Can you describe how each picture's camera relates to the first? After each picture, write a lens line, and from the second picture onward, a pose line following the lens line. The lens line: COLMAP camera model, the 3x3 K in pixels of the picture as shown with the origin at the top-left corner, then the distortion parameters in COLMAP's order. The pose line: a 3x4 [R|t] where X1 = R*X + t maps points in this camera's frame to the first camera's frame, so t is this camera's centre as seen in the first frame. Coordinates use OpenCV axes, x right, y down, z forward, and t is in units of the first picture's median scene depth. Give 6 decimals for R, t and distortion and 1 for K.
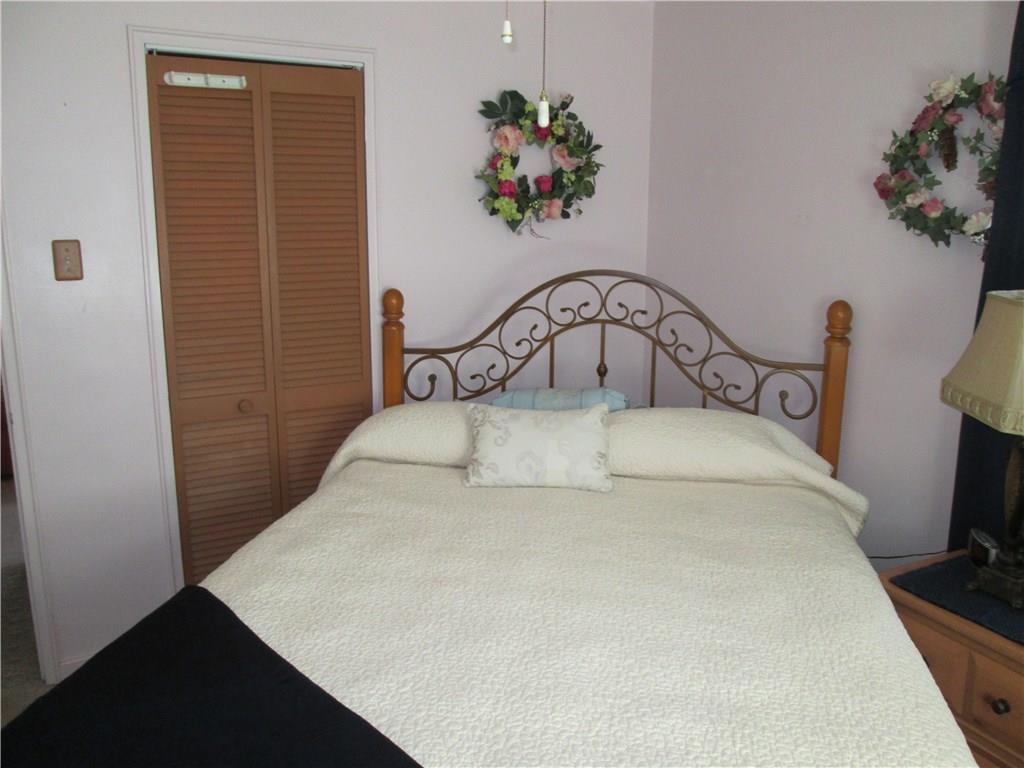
lens RADIAL K [[852.5, 0, 512.5], [0, 852.5, 384.4], [0, 0, 1]] dist [-0.055288, 0.034096]
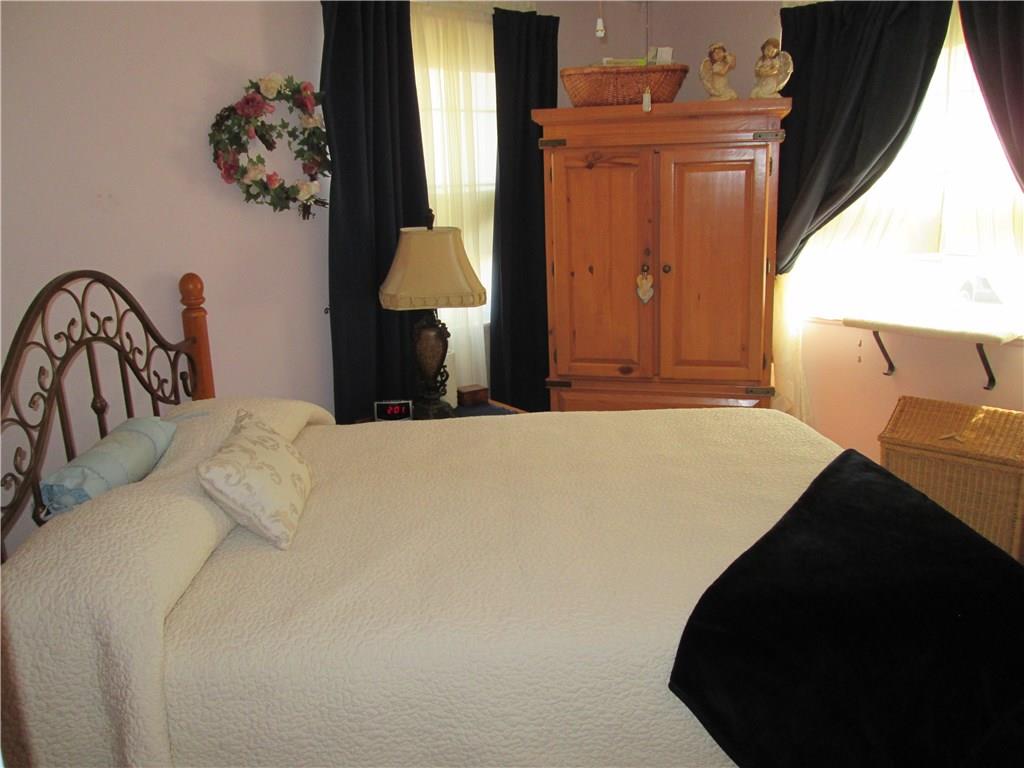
lens RADIAL K [[852.5, 0, 513.0], [0, 852.5, 385.5], [0, 0, 1]] dist [-0.055288, 0.034096]
pose [[-0.253481, -0.220440, 0.941888, -0.720222], [0.226285, 0.933161, 0.279295, -0.166922], [-0.940501, 0.283931, -0.186657, 0.842776]]
